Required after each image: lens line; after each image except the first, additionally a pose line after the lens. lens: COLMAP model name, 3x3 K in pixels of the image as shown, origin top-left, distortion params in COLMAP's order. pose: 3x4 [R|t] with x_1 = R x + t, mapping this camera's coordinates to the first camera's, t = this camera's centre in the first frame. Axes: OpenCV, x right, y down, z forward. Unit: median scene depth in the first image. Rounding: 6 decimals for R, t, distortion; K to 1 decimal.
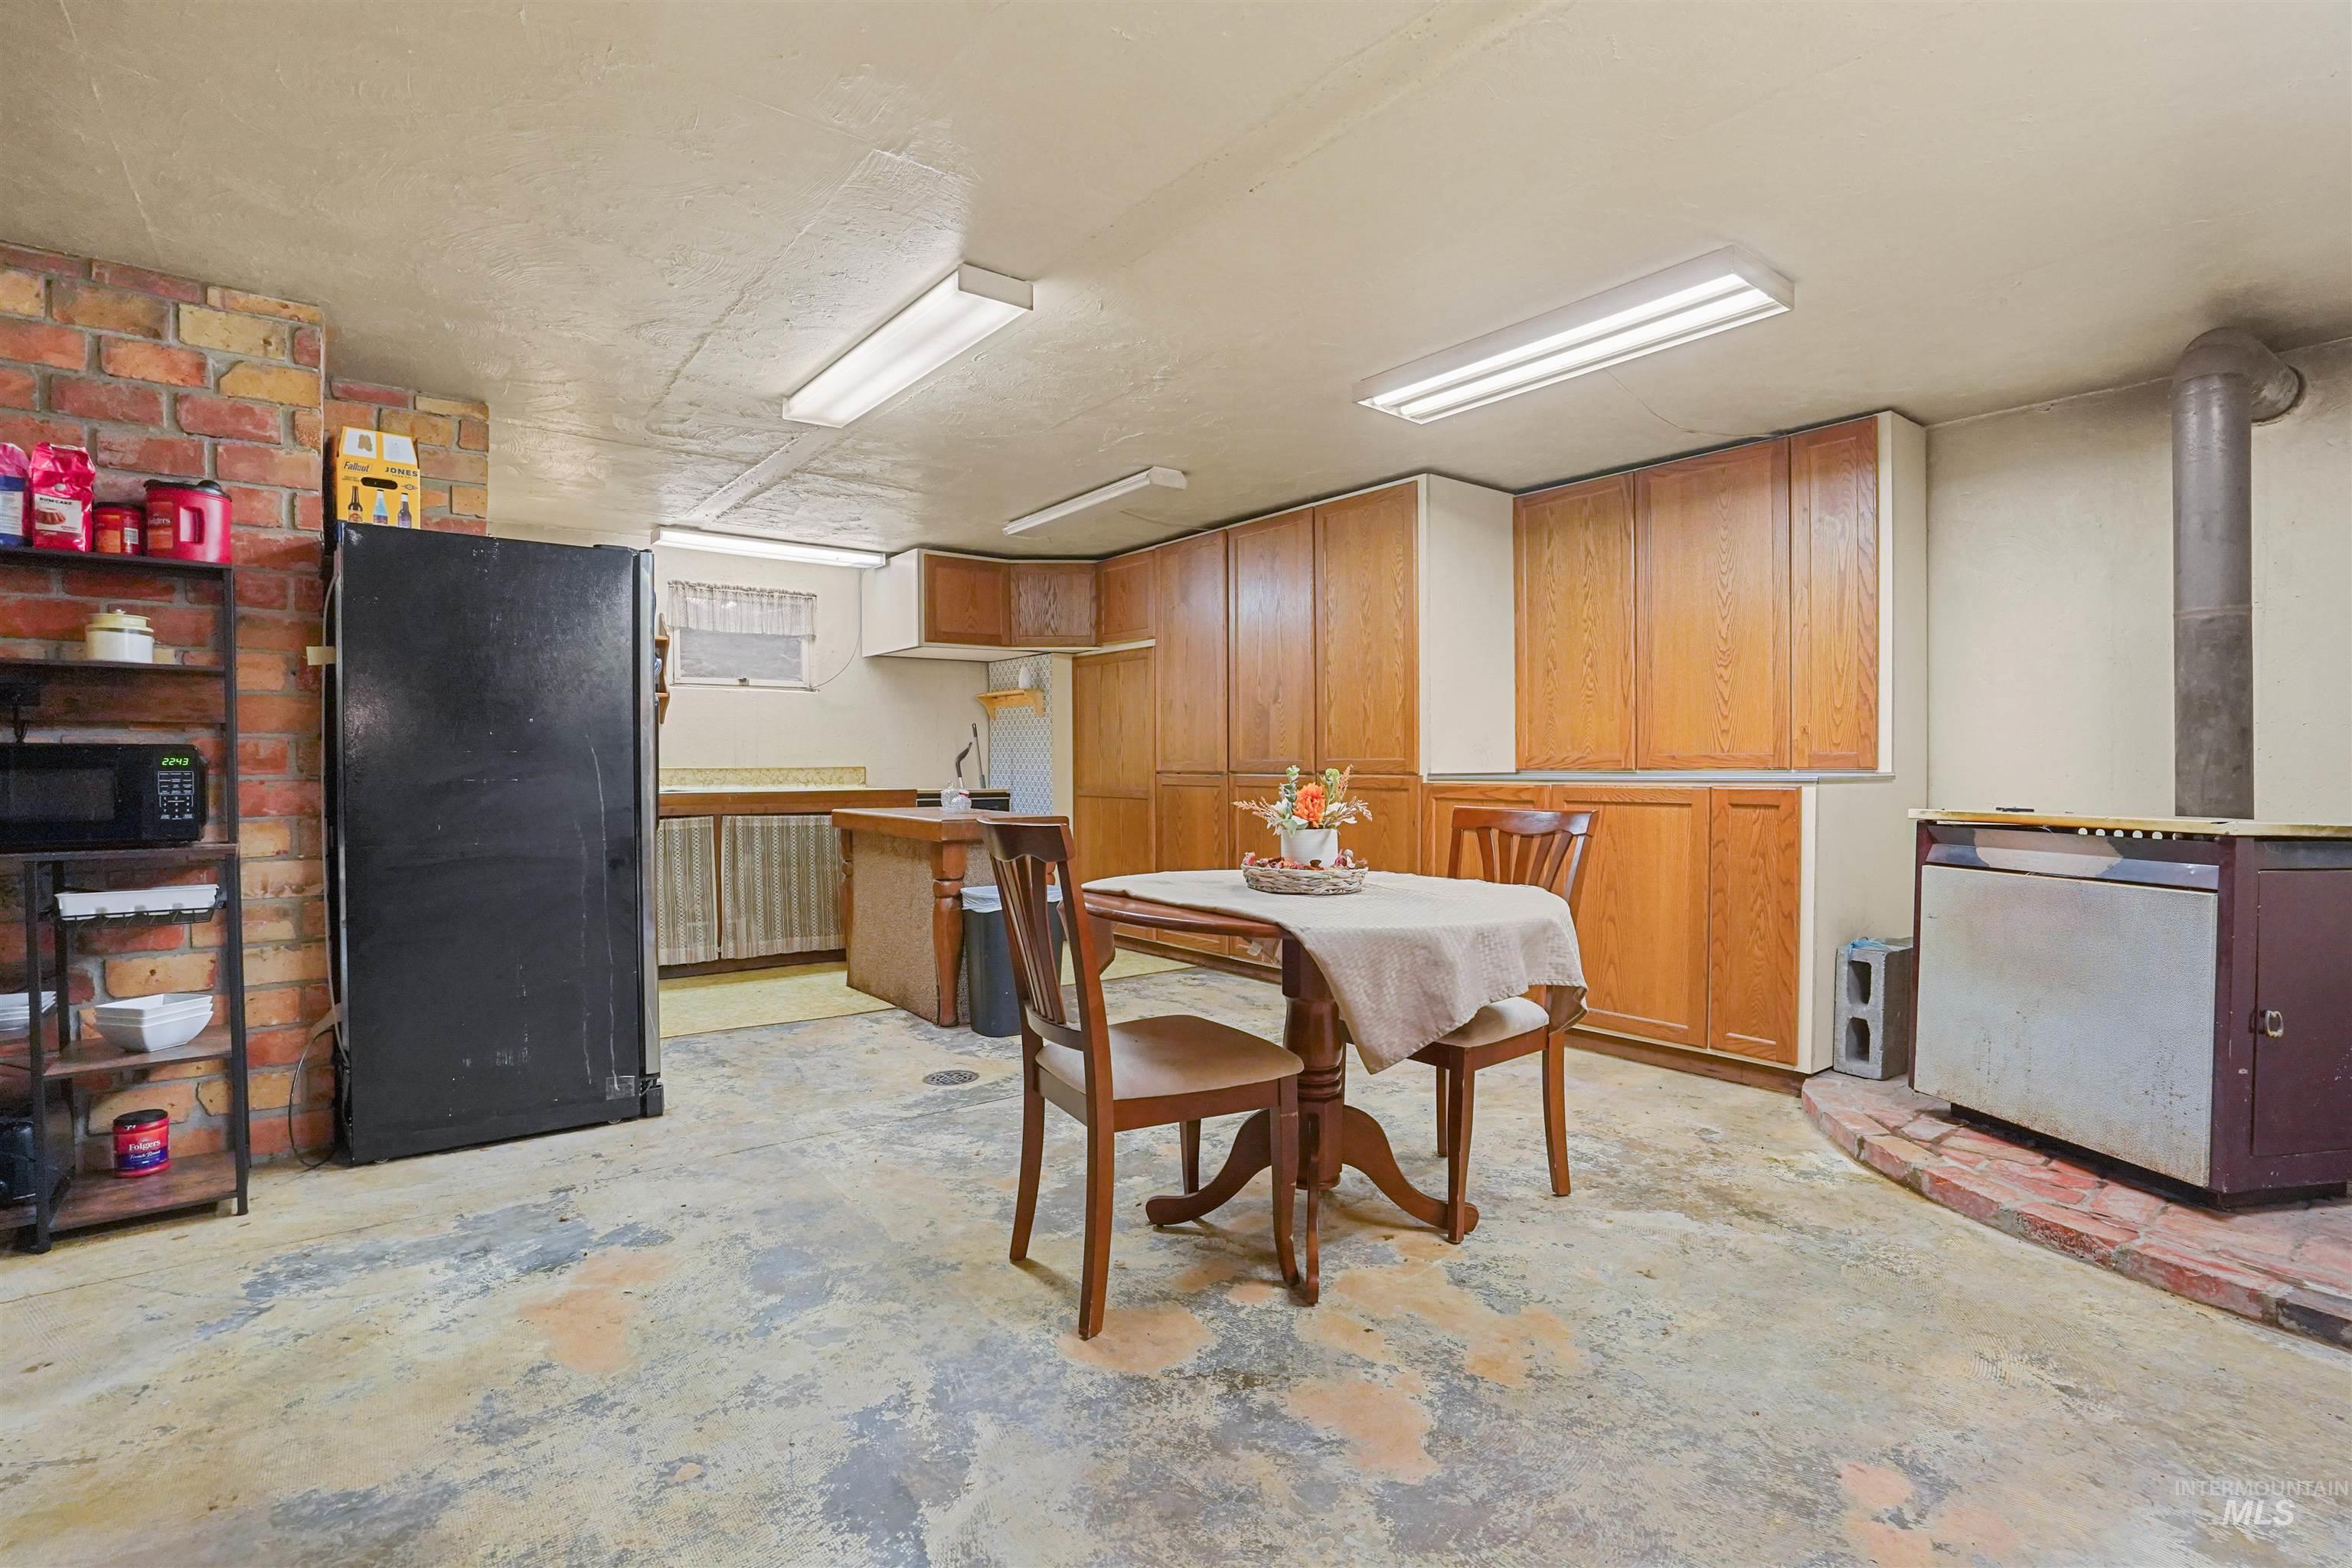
lens RADIAL K [[1117.1, 0, 1184.2], [0, 1117.1, 761.3], [0, 0, 1]] dist [-0.054512, 0.019409]
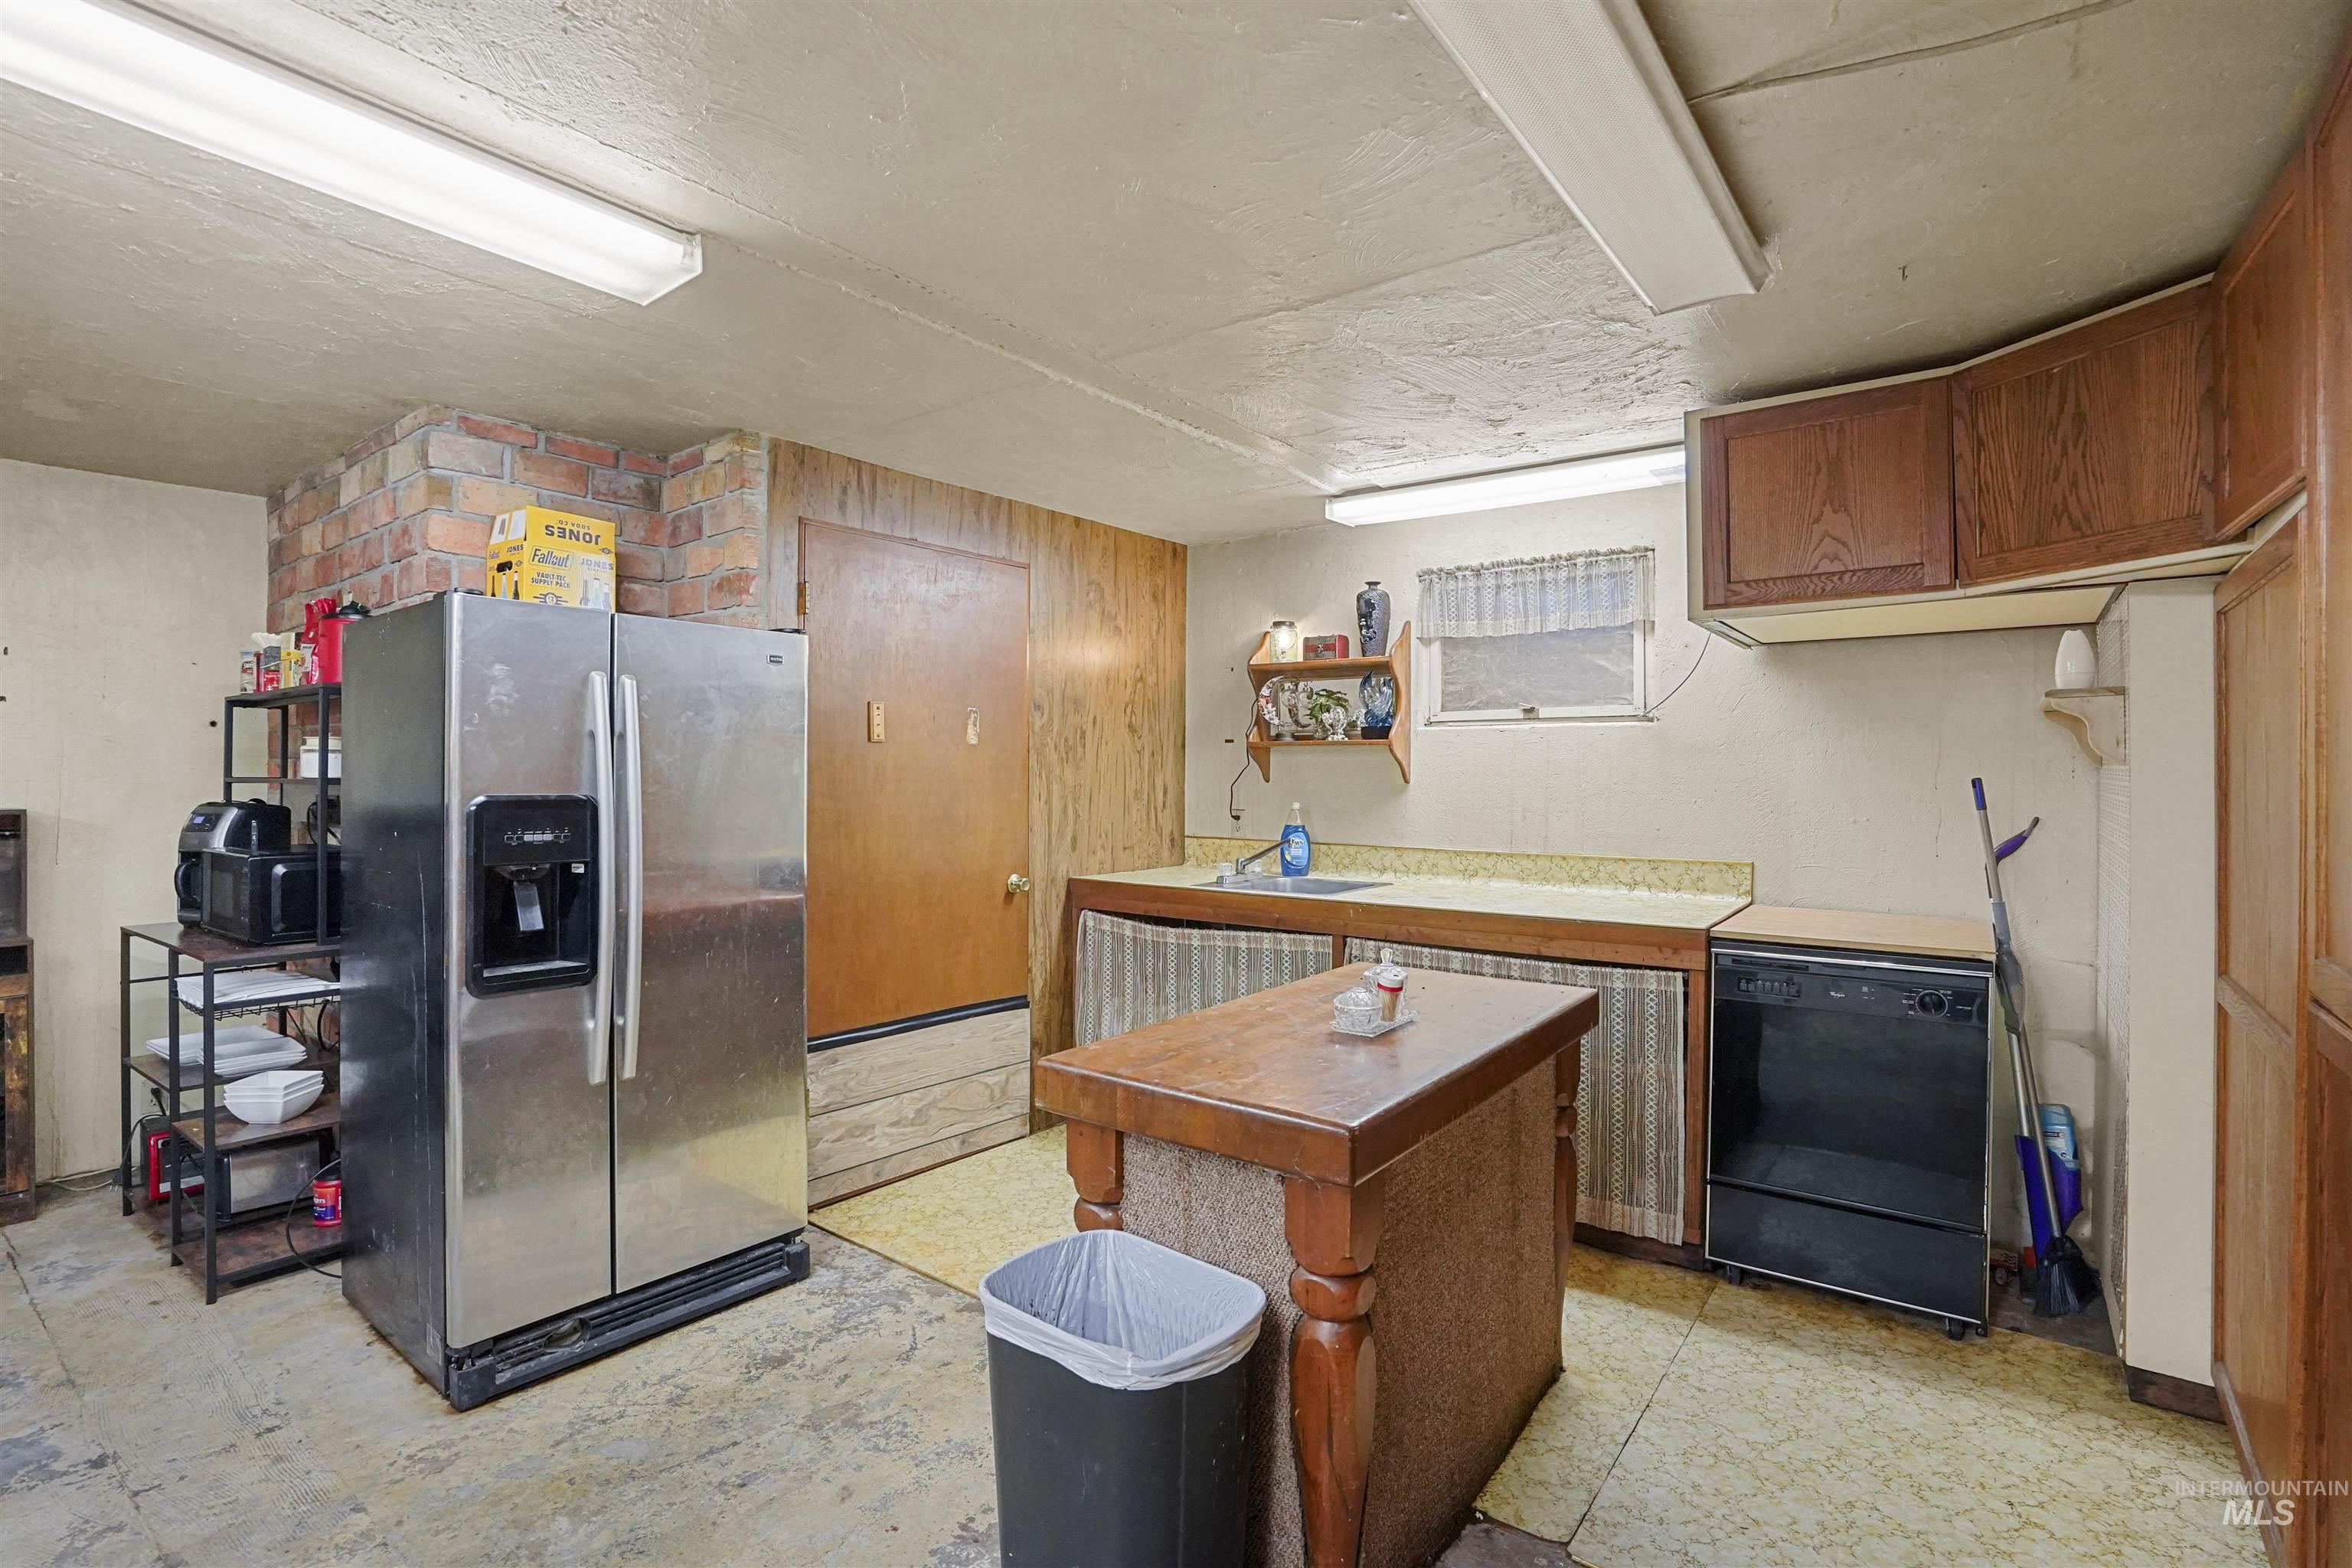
lens RADIAL K [[1101.1, 0, 1211.0], [0, 1101.1, 757.4], [0, 0, 1]] dist [-0.056571, 0.019817]
pose [[0.239565, -0.005835, -0.970863, 0.348861], [0.001462, 0.999983, -0.005650, -0.101704], [0.970879, -0.000066, 0.239569, 1.584421]]
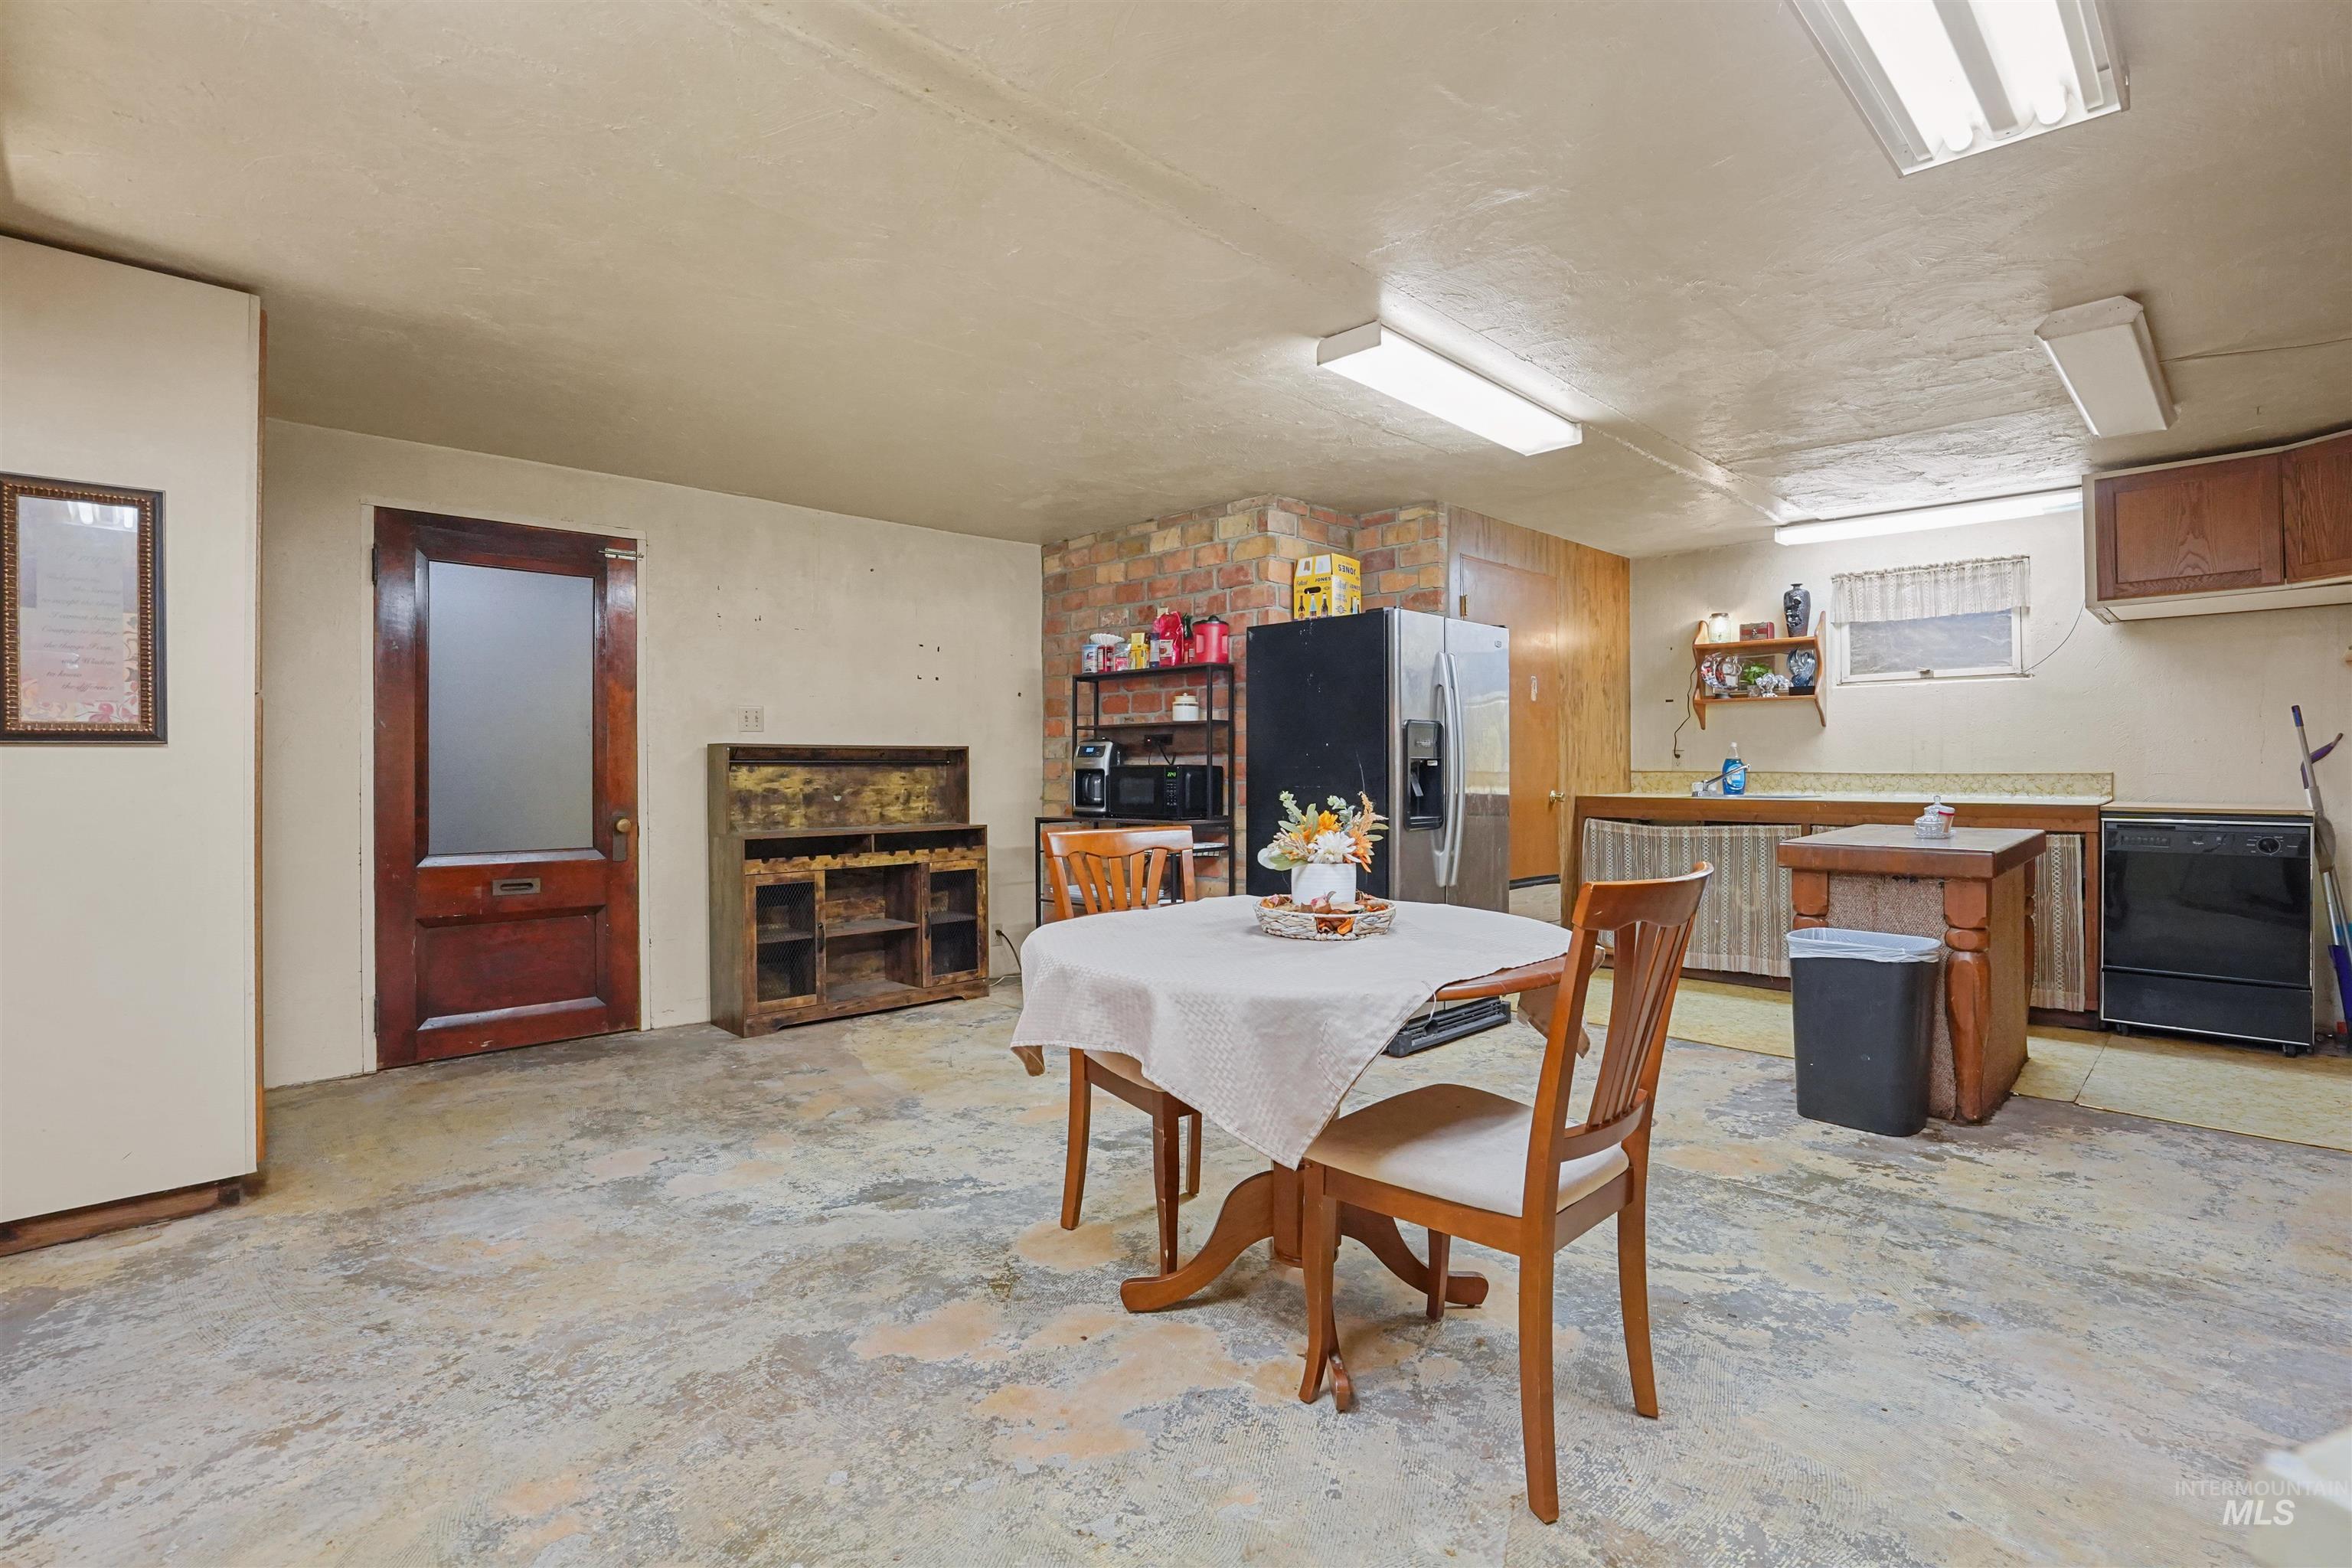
lens RADIAL K [[1136.4, 0, 1179.0], [0, 1136.4, 747.5], [0, 0, 1]] dist [-0.051915, 0.021285]
pose [[0.097678, -0.011309, -0.995154, 0.962287], [0.009796, 0.999898, -0.010401, -0.024484], [0.995170, -0.008732, 0.097779, 0.766863]]
